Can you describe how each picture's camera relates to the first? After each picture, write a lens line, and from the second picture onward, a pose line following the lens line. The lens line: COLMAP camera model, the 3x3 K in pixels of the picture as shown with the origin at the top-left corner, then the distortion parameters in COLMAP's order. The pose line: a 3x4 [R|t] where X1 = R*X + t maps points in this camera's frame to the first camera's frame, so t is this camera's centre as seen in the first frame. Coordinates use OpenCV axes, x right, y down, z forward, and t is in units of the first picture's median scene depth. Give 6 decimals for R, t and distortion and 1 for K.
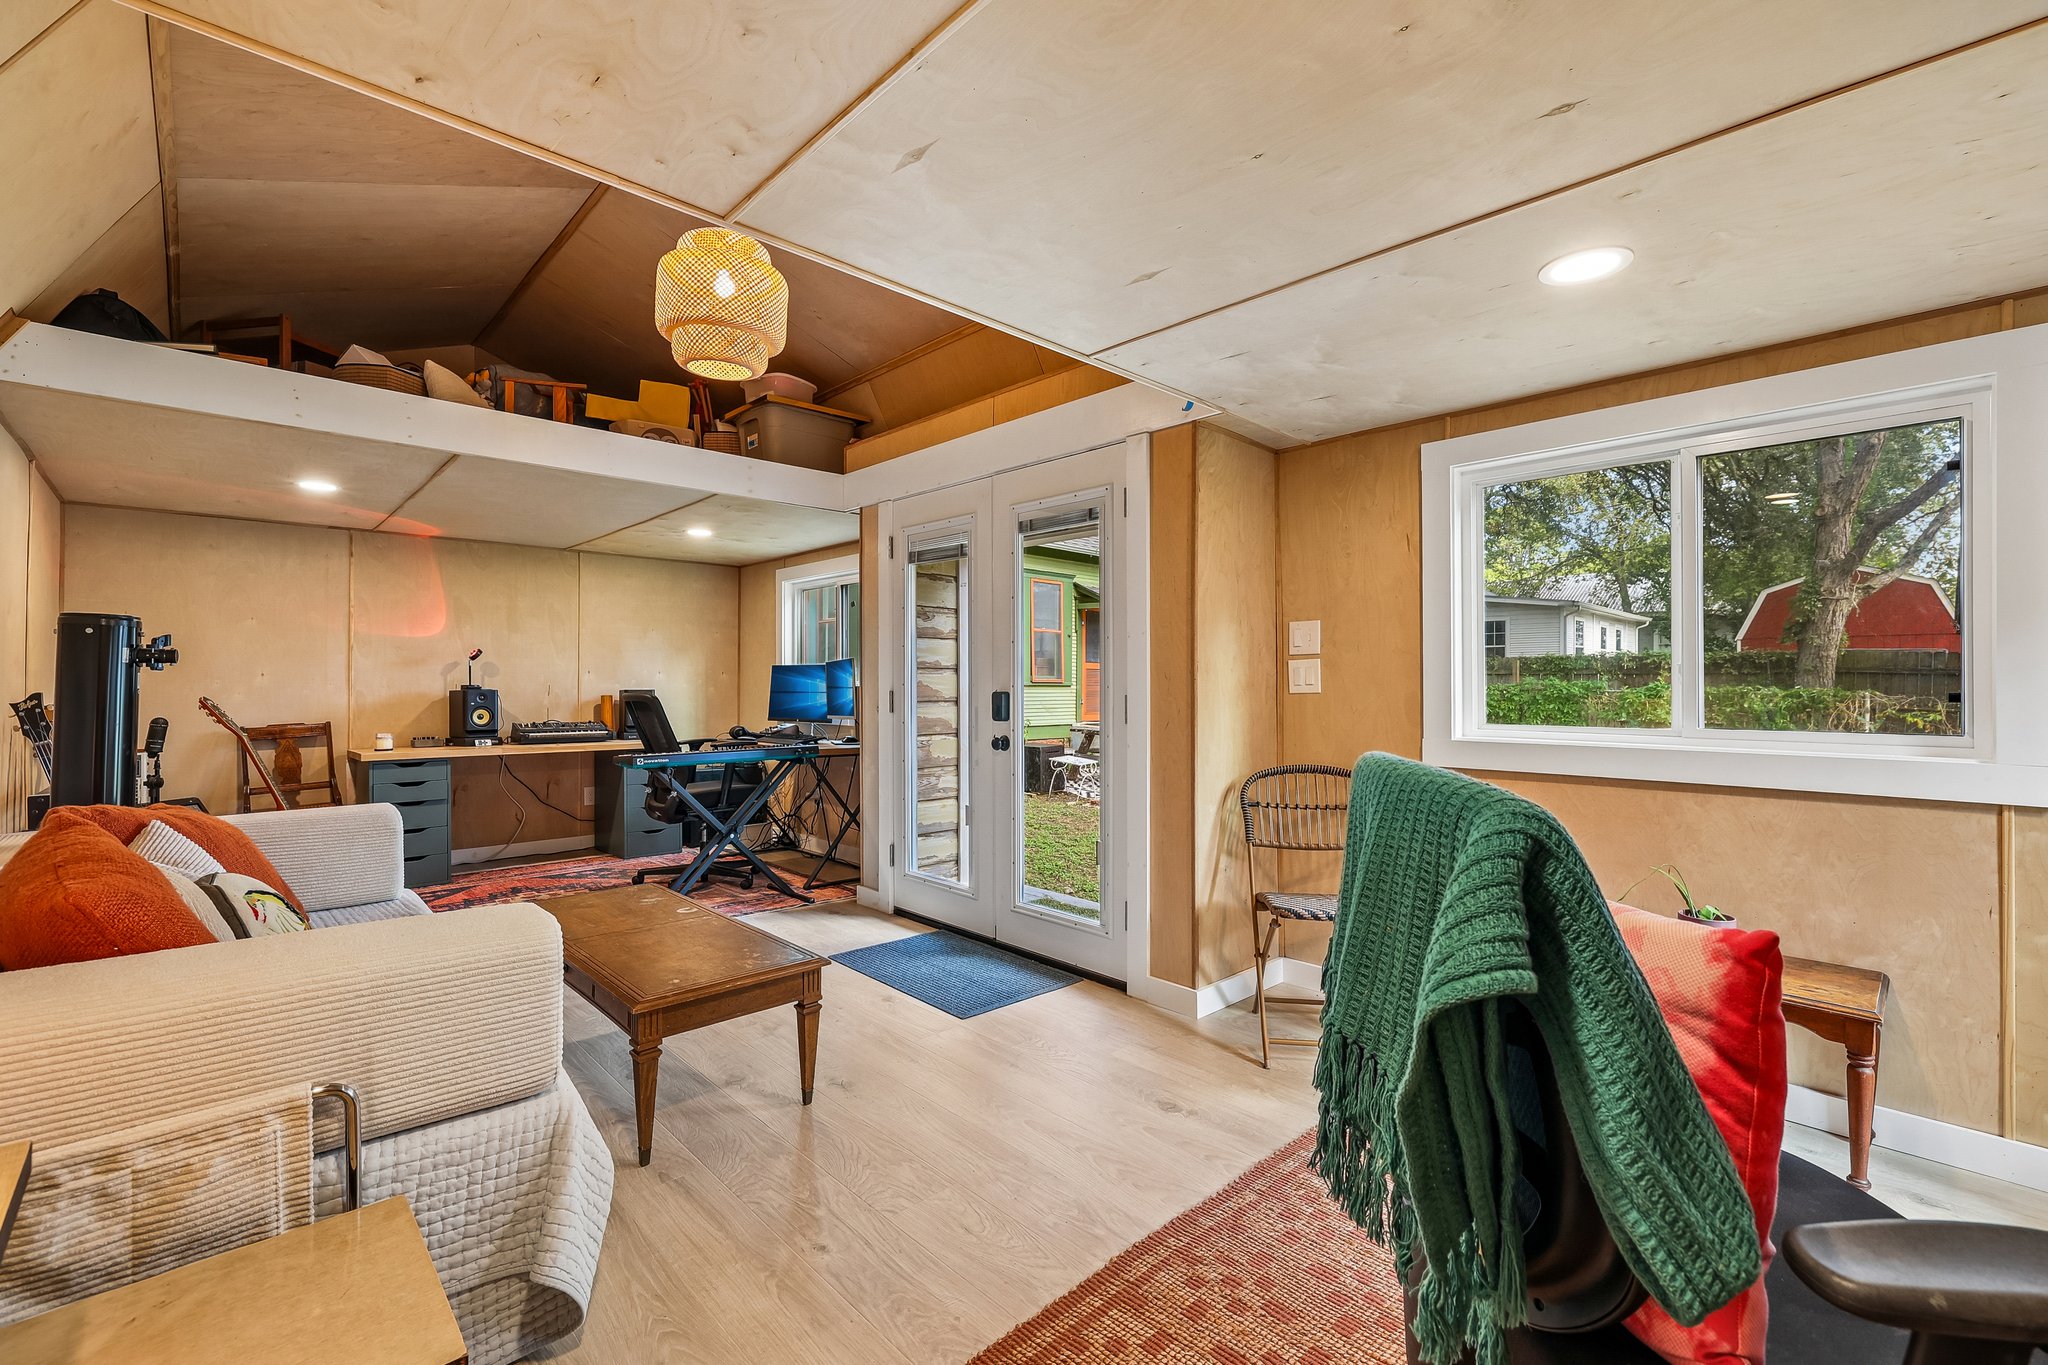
lens RADIAL K [[869.0, 0, 1030.0], [0, 869.0, 678.4], [0, 0, 1]] dist [0.001155, 0.000825]
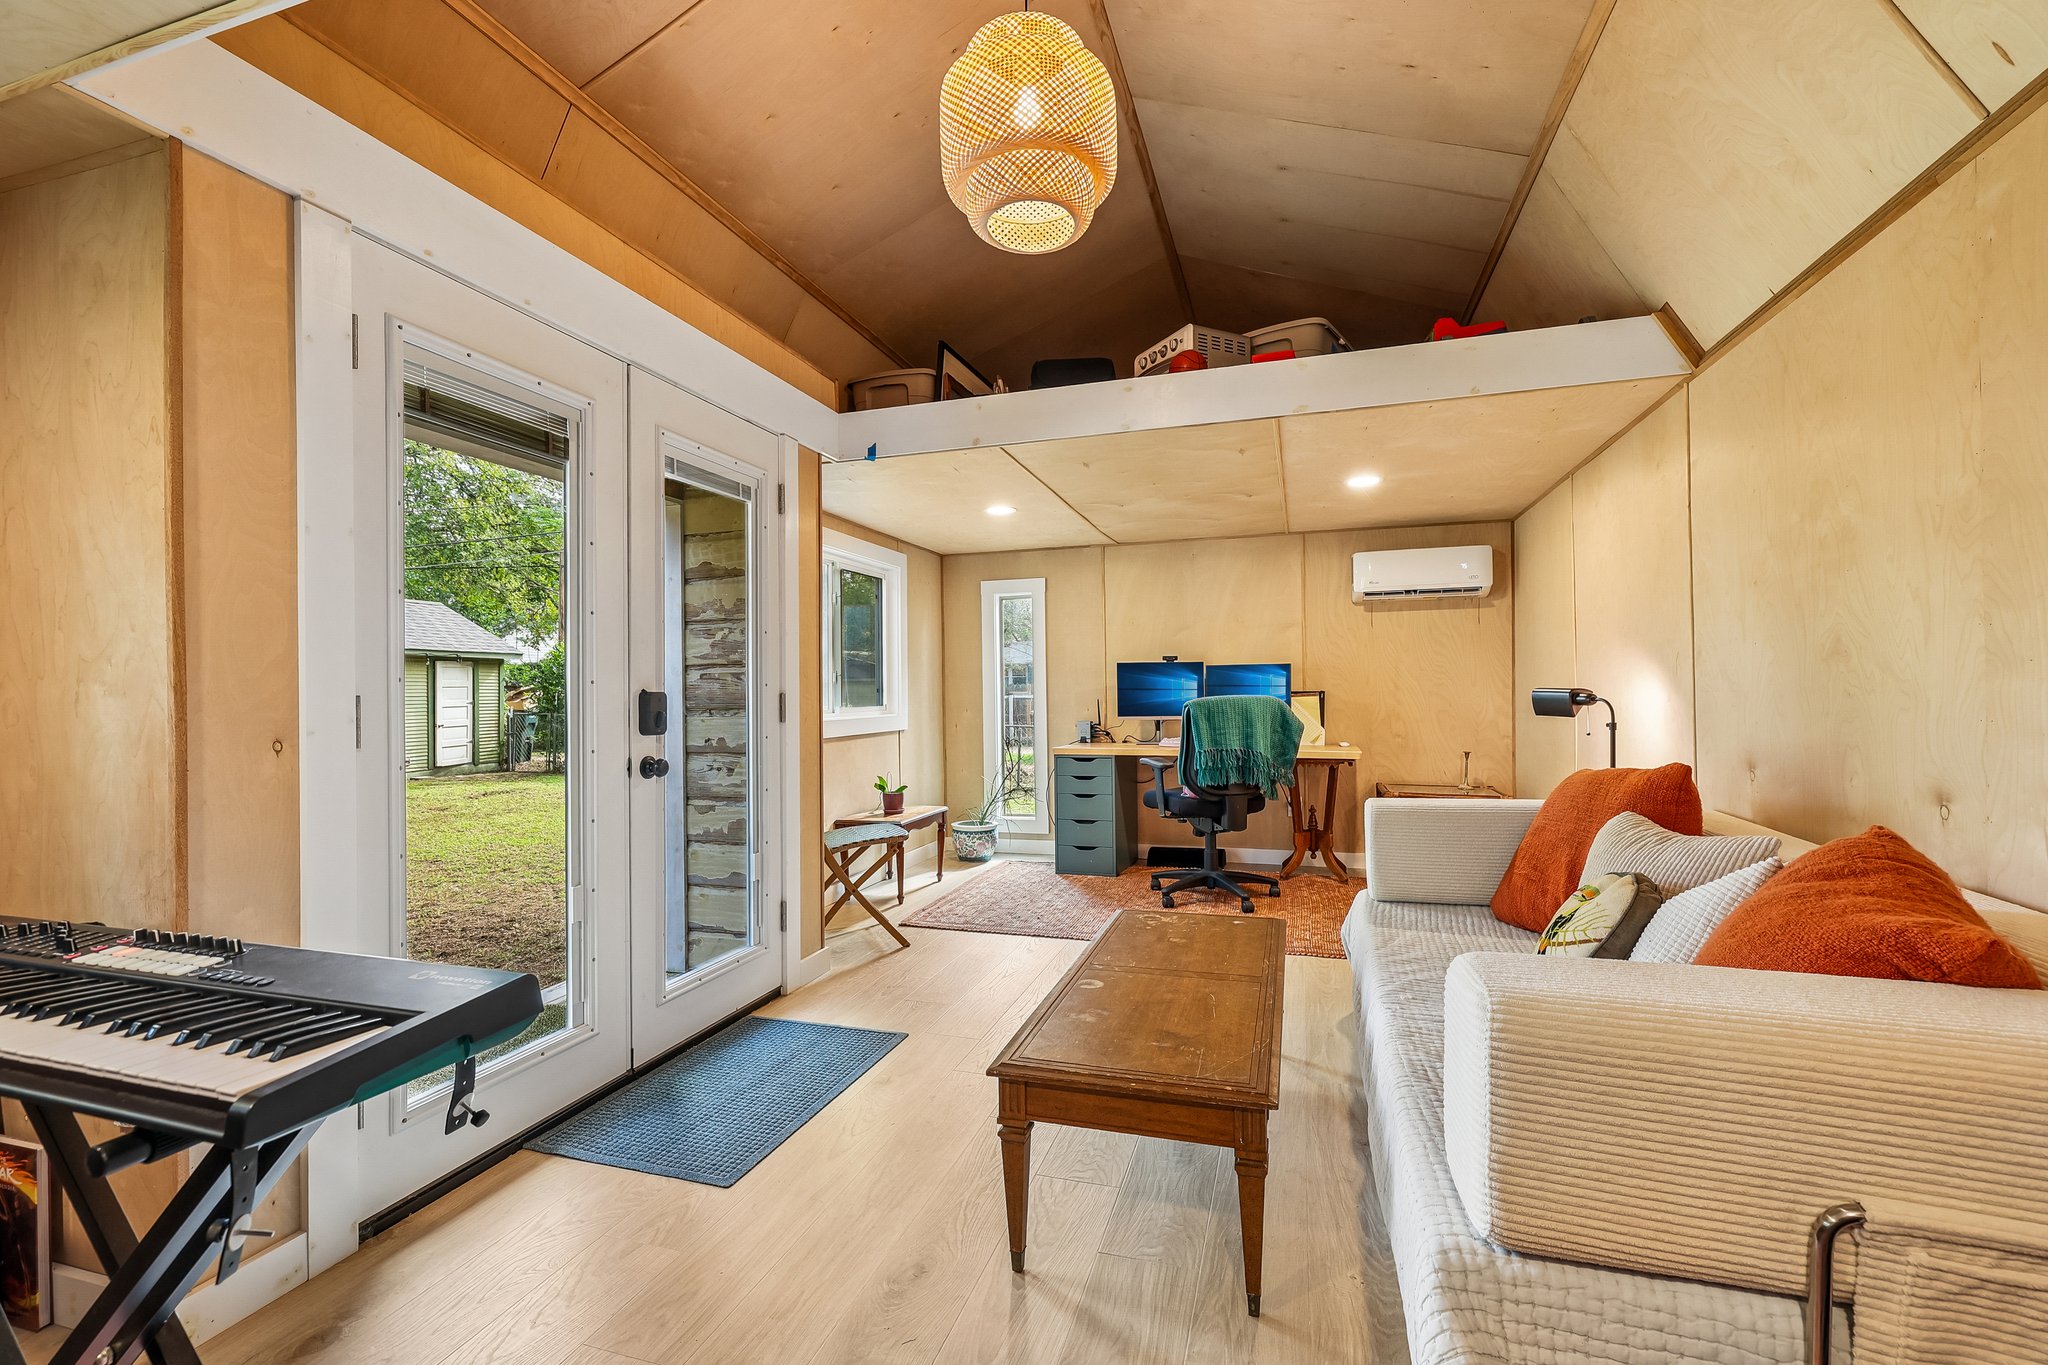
lens RADIAL K [[869.0, 0, 1022.4], [0, 869.0, 686.9], [0, 0, 1]] dist [0.001155, 0.000825]
pose [[-0.484910, 0.005299, 0.874548, -0.787061], [-0.000472, 0.999980, -0.006321, 0.016736], [-0.874564, -0.003478, -0.484898, 1.103891]]
